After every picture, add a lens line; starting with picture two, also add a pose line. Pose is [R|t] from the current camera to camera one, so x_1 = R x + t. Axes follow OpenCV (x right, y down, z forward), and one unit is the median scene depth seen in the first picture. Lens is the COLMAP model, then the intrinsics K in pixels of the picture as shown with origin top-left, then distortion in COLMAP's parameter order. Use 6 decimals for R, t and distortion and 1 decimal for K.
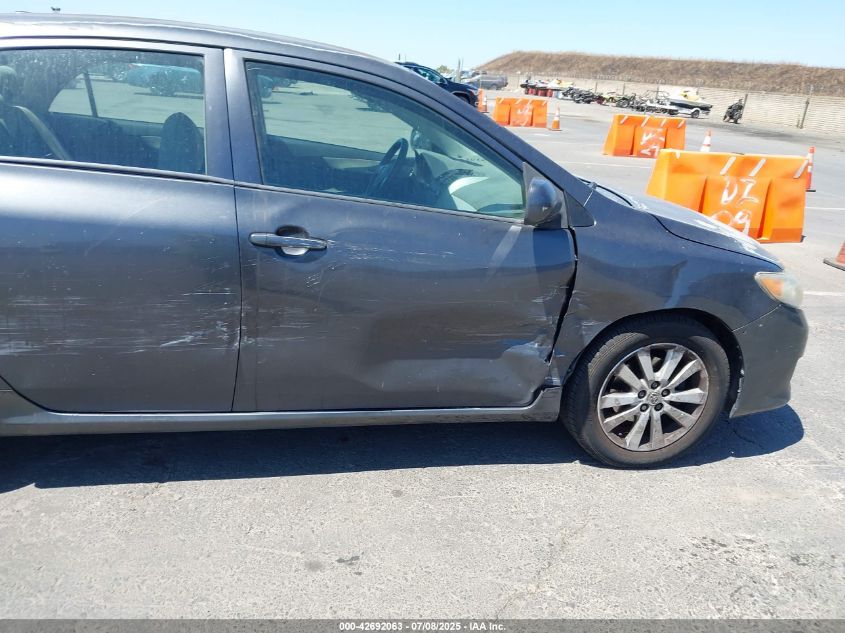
lens RADIAL K [[672.7, 0, 422.6], [0, 672.7, 289.4], [0, 0, 1]] dist [0.004911, -0.081982]
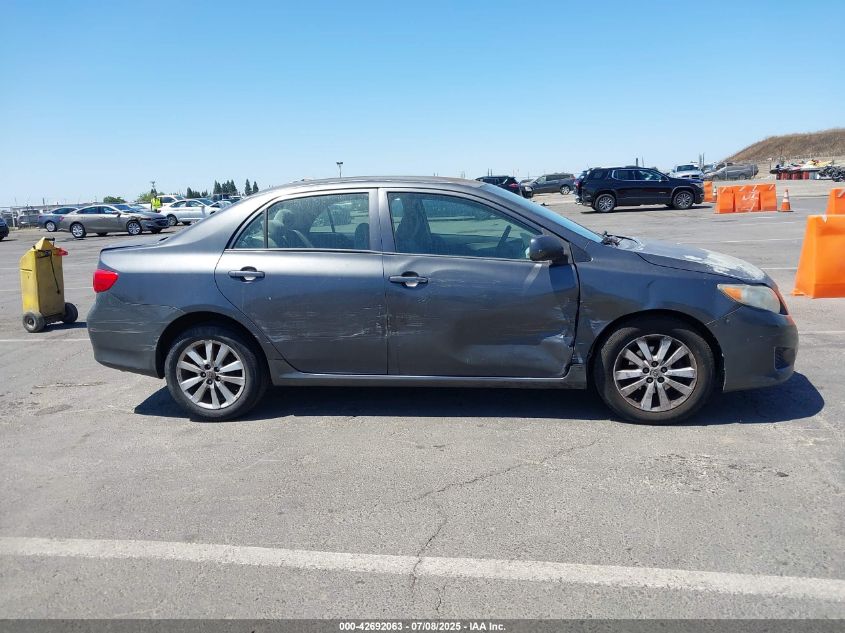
lens RADIAL K [[672.7, 0, 422.6], [0, 672.7, 289.4], [0, 0, 1]] dist [0.004911, -0.081982]
pose [[0.925047, -0.076719, -0.372024, 0.438959], [0.015100, 0.986044, -0.165797, 0.219508], [0.379552, 0.147752, 0.913296, -0.592986]]
